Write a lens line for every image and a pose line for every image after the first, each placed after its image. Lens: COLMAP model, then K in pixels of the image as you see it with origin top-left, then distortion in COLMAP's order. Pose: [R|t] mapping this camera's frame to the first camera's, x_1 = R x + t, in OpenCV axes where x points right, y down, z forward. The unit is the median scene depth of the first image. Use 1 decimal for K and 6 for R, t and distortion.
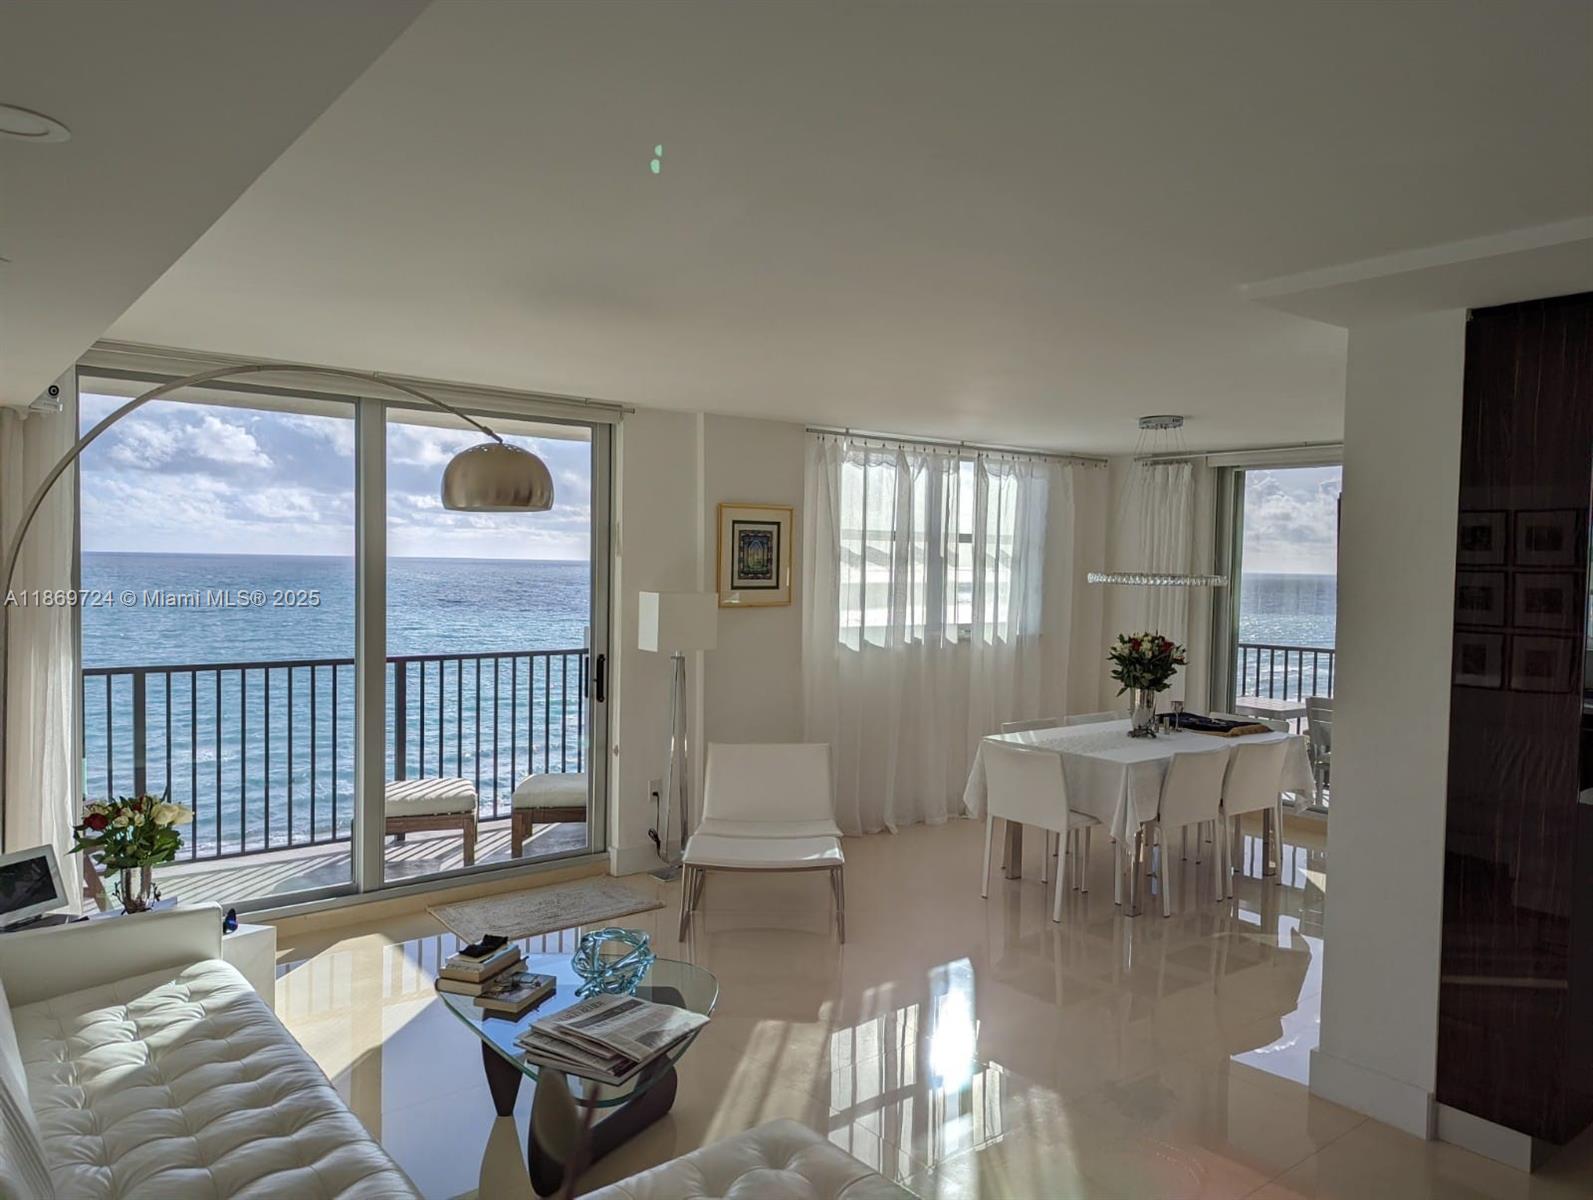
lens RADIAL K [[1076.0, 0, 800.2], [0, 1076.0, 596.1], [0, 0, 1]] dist [0.012693, -0.008202]
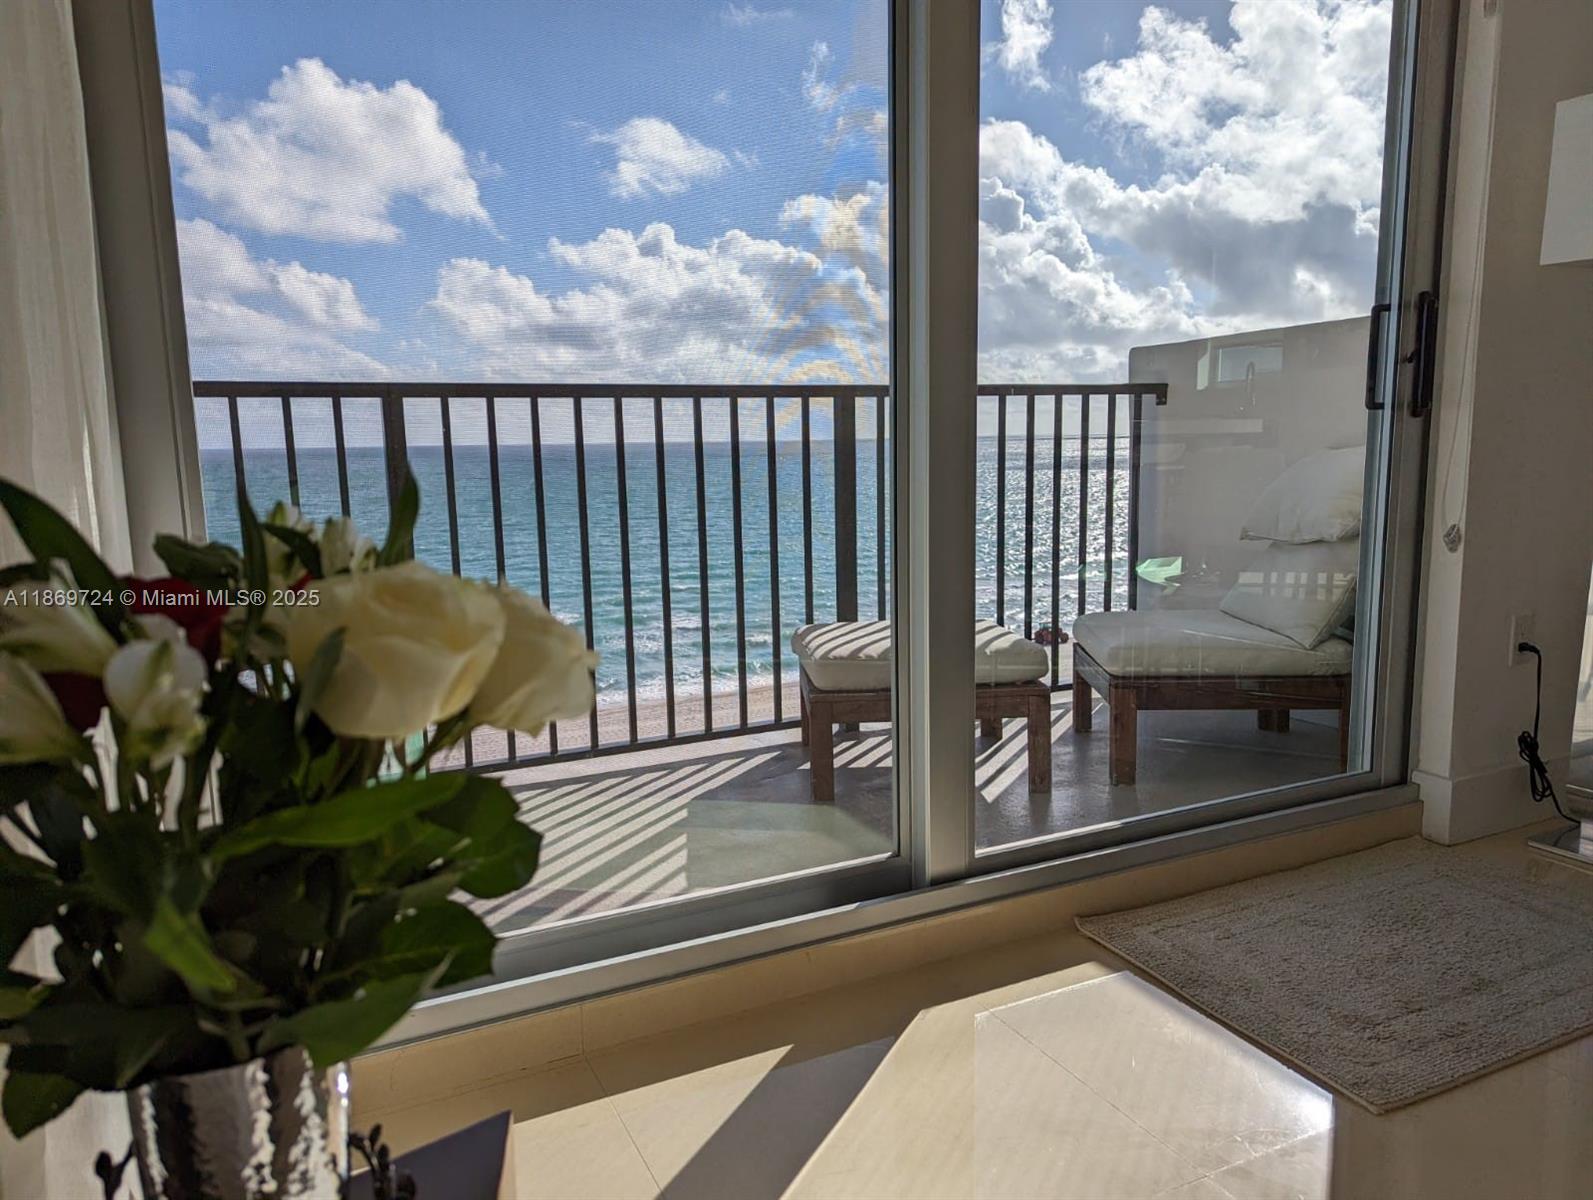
lens RADIAL K [[1076.0, 0, 788.1], [0, 1076.0, 599.0], [0, 0, 1]] dist [0.012693, -0.008202]
pose [[0.973112, -0.000330, -0.230331, -0.315874], [0.028559, 0.992455, 0.119236, 0.109108], [0.228553, -0.122608, 0.965780, 0.543508]]
